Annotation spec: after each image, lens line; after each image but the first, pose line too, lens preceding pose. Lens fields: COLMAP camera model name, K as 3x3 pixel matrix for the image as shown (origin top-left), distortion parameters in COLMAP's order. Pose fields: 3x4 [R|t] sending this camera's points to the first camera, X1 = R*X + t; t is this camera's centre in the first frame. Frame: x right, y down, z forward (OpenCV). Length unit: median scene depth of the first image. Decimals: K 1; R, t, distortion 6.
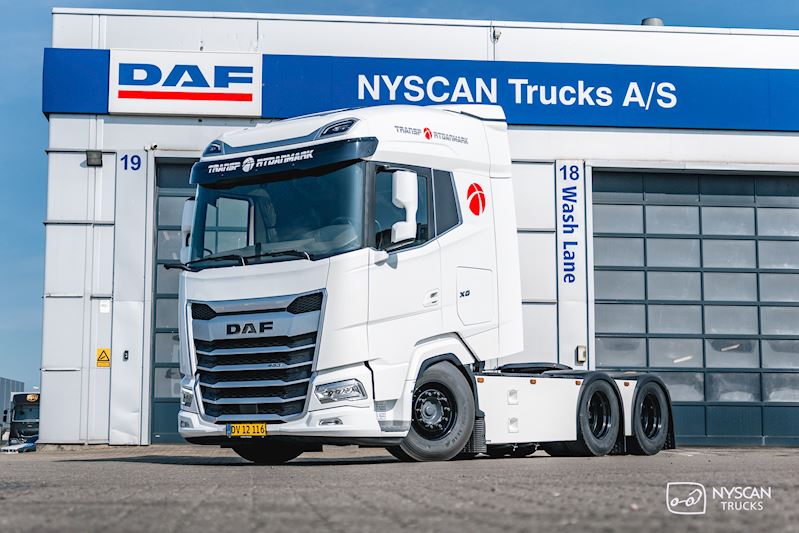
lens RADIAL K [[1304.5, 0, 399.5], [0, 1304.5, 266.5], [0, 0, 1]] dist [-0.037790, -0.020474]
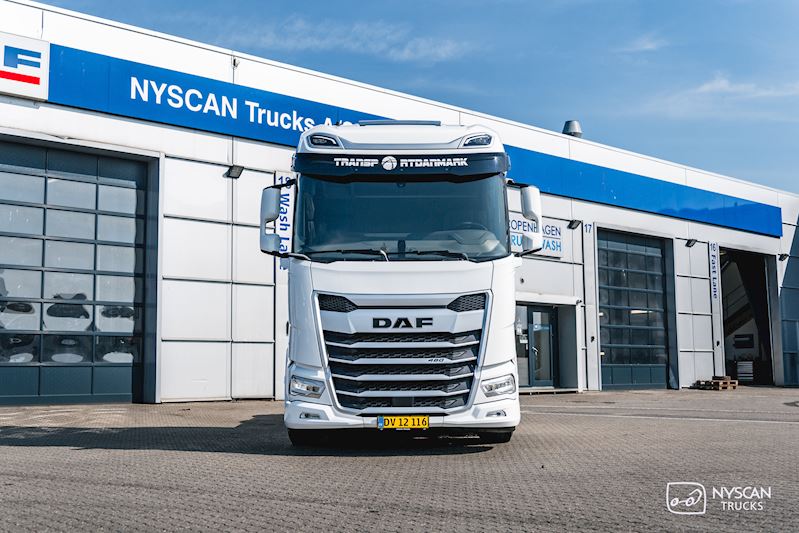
lens RADIAL K [[911.9, 0, 399.5], [0, 911.9, 266.5], [0, 0, 1]] dist [-0.002193, -0.025163]
pose [[0.833028, 0.056882, 0.550298, -0.501044], [-0.068118, 0.997677, -0.000011, 0.002928], [-0.549021, -0.037476, 0.834968, 0.388966]]
